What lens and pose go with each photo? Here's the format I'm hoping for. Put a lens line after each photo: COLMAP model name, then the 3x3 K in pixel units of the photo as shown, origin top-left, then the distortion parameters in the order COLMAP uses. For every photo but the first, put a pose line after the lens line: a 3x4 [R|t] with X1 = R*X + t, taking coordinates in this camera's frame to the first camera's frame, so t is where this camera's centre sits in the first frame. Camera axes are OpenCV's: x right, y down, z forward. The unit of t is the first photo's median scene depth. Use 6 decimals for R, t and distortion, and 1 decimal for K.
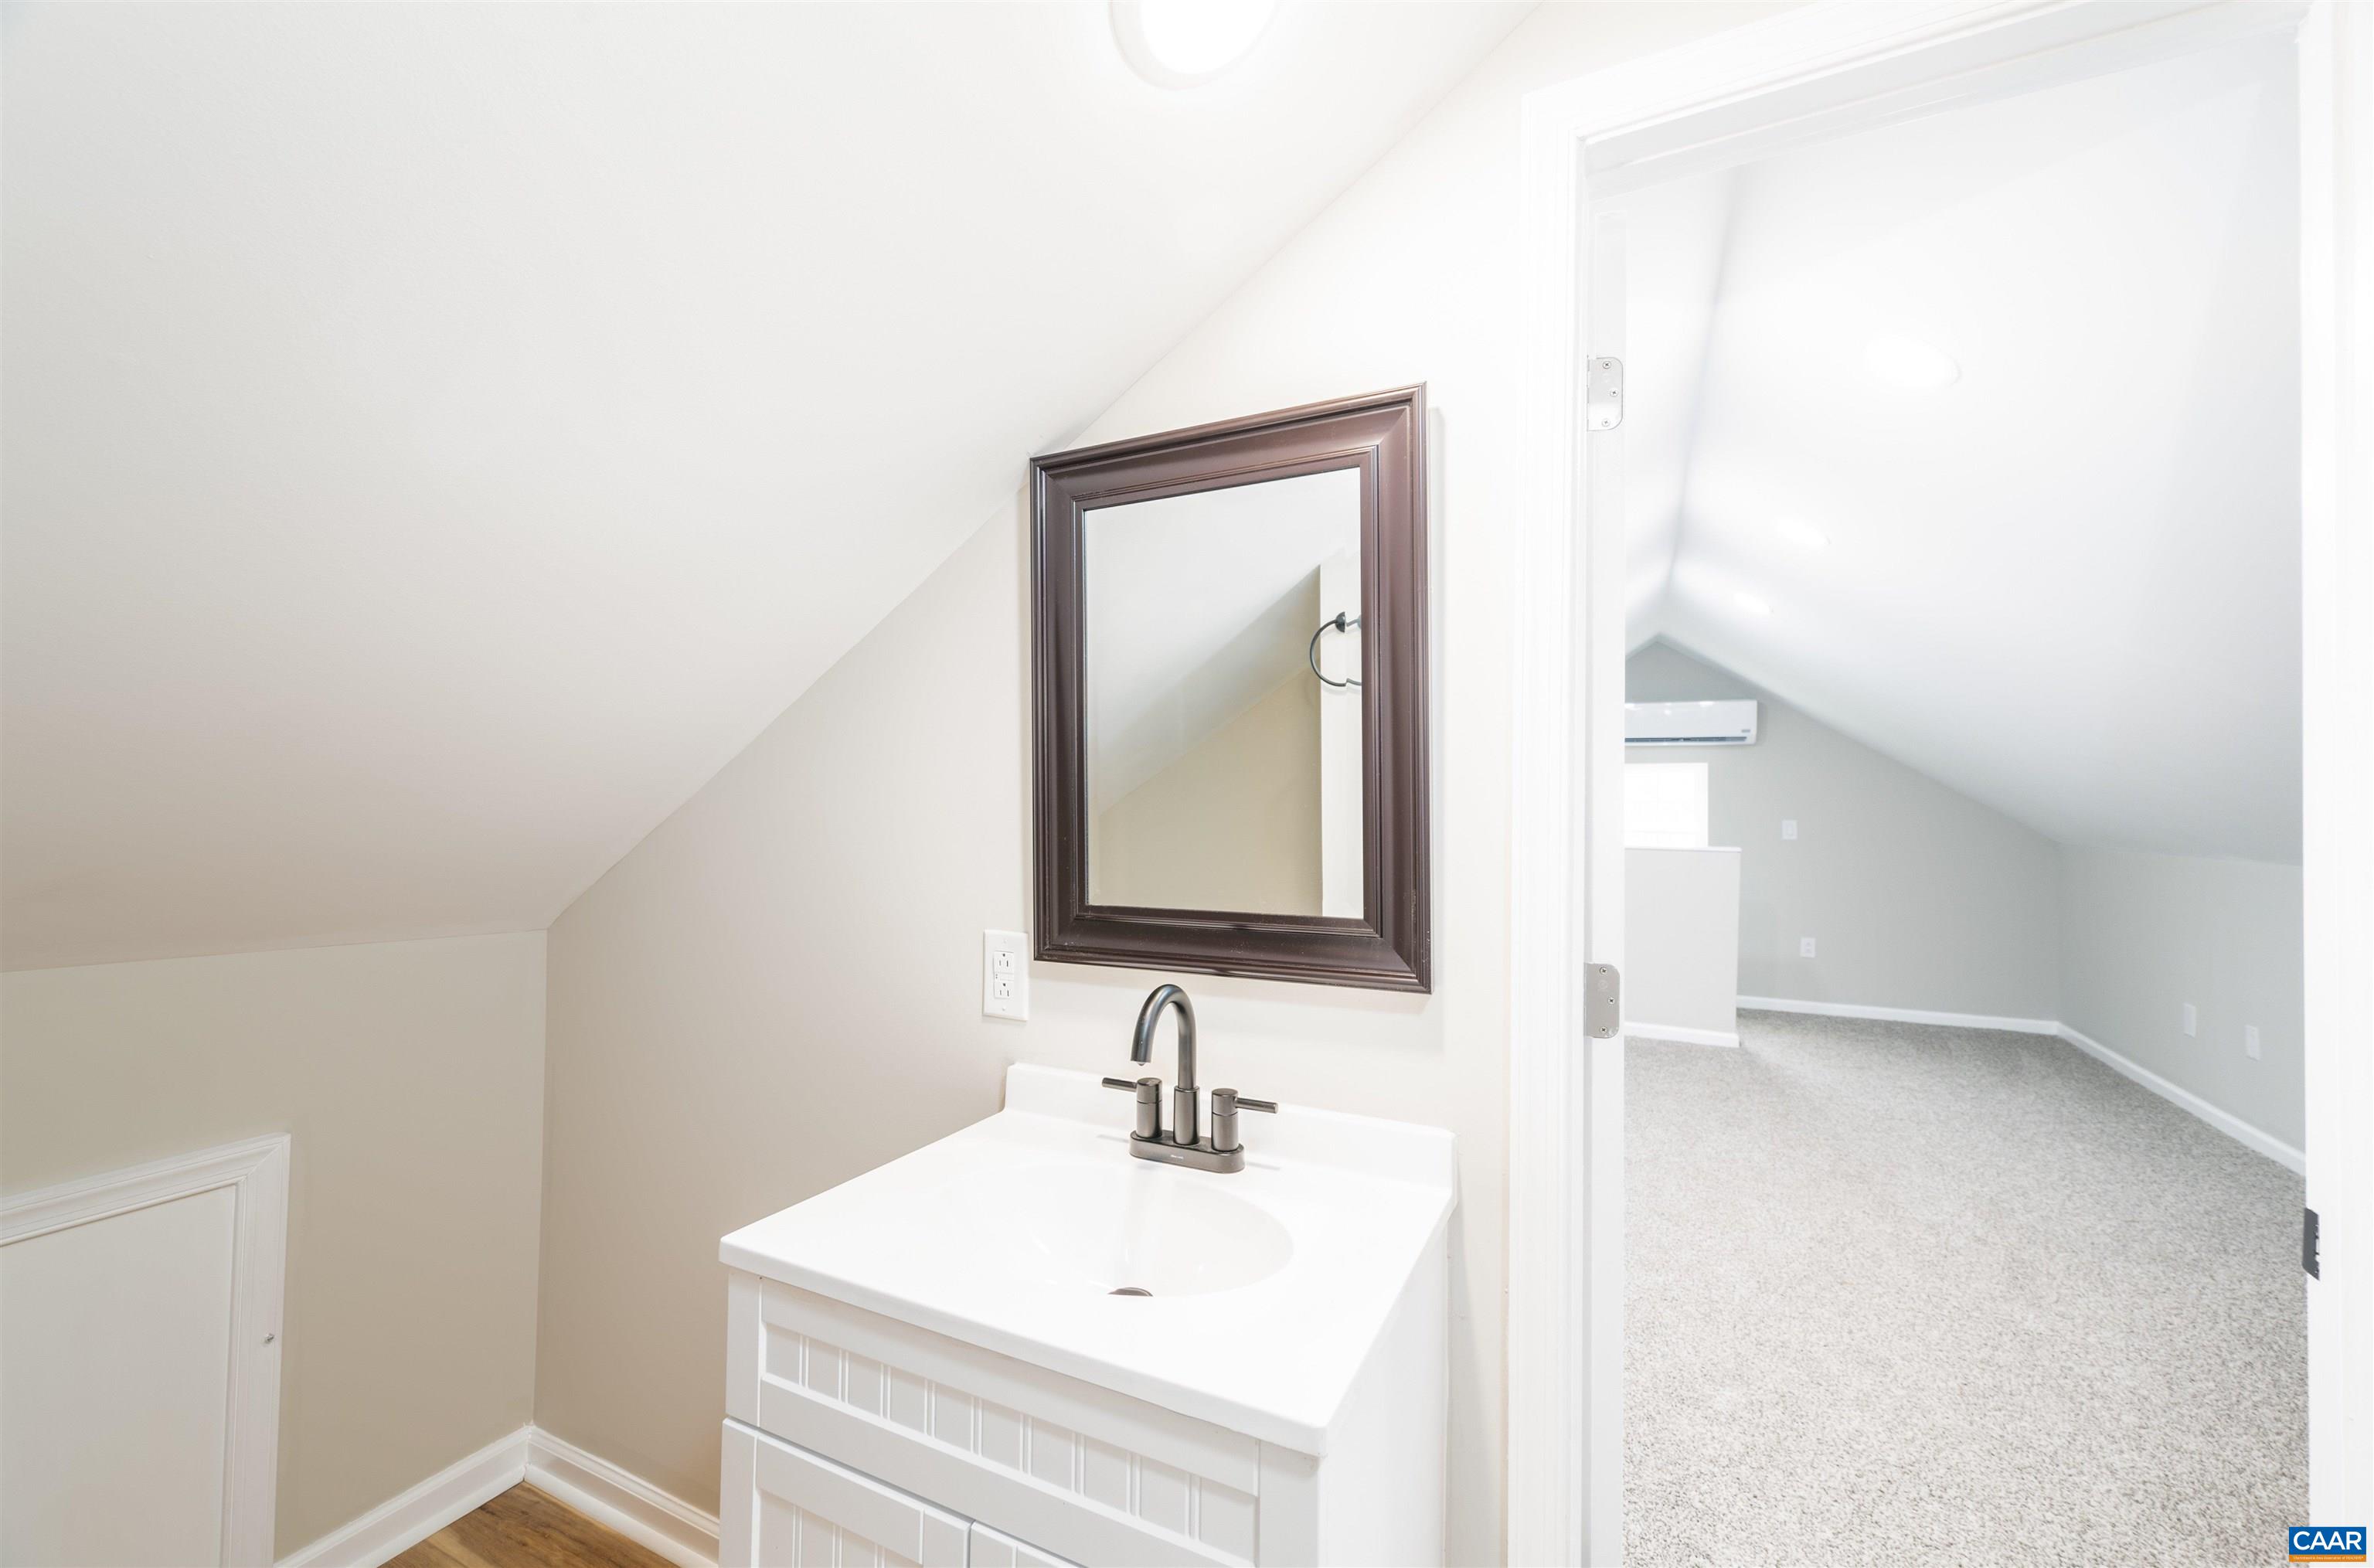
lens RADIAL K [[948.1, 0, 1186.2], [0, 948.1, 790.7], [0, 0, 1]] dist [-0.001665, 0.000822]
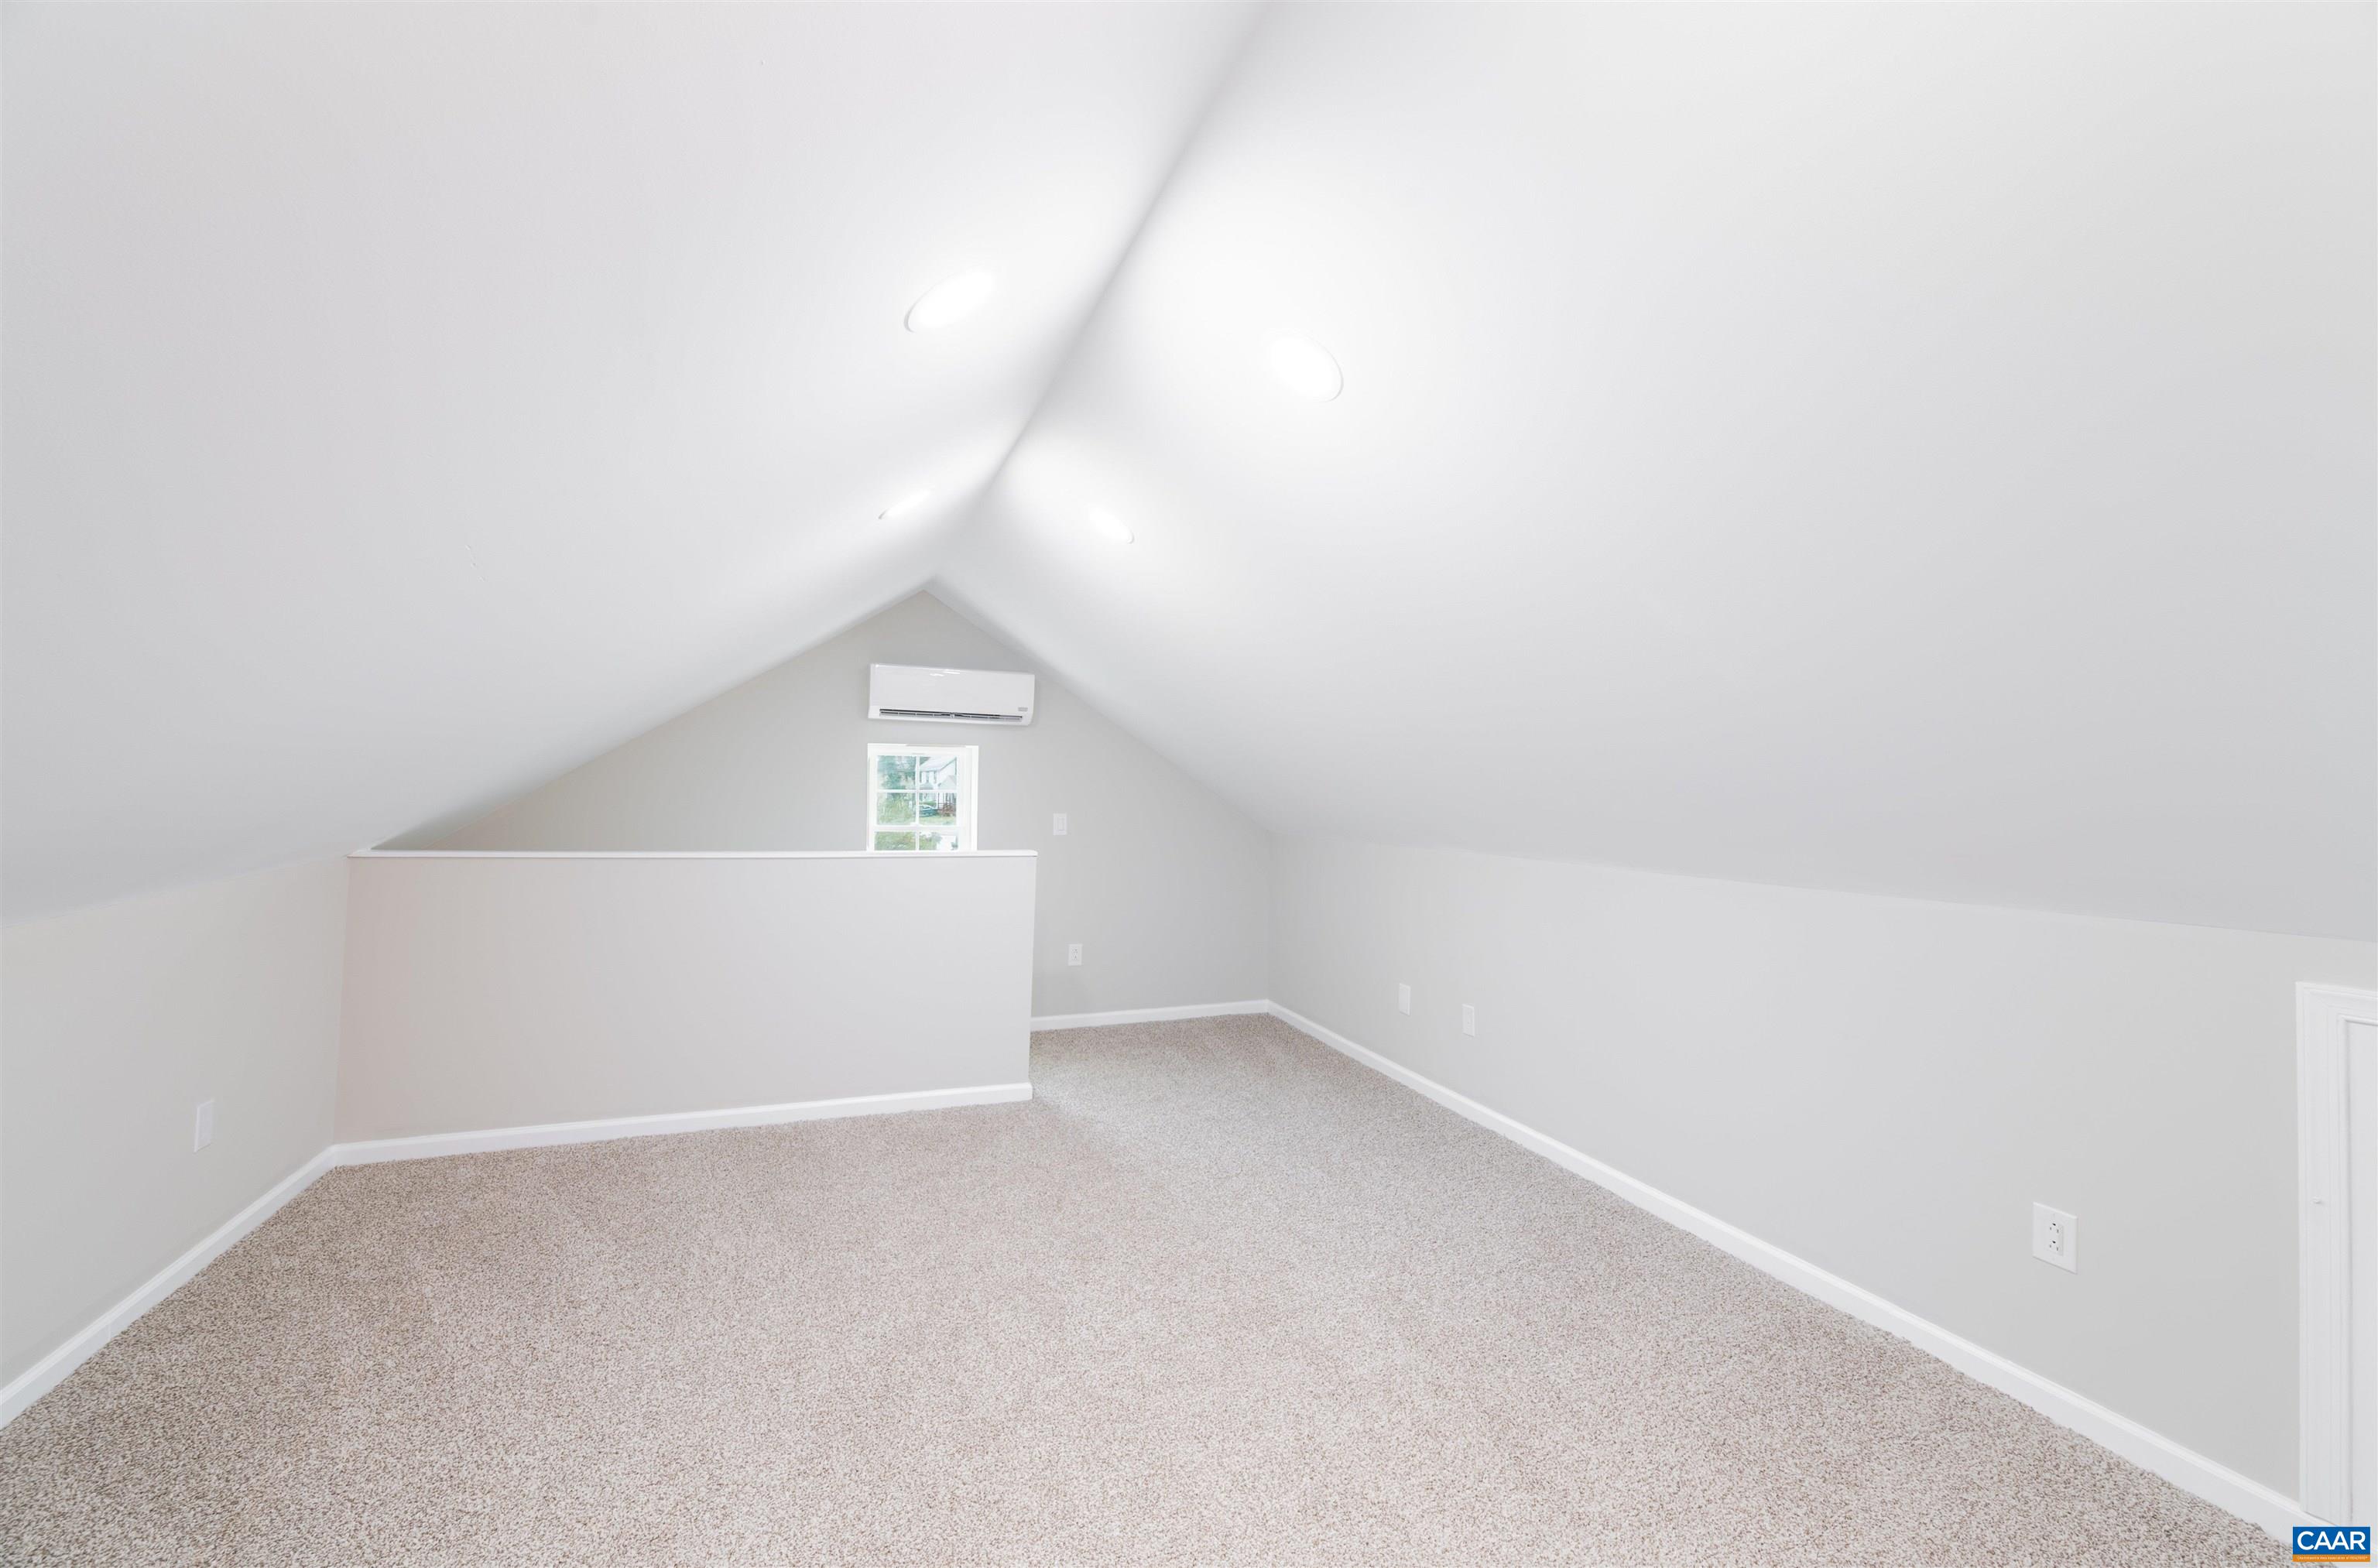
lens RADIAL K [[949.6, 0, 1193.5], [0, 949.6, 786.5], [0, 0, 1]] dist [-0.001665, 0.000822]
pose [[0.684896, 0.003553, 0.728632, 0.082054], [-0.014008, 0.999868, 0.008292, -0.003015], [-0.728506, -0.015885, 0.684855, 0.331044]]
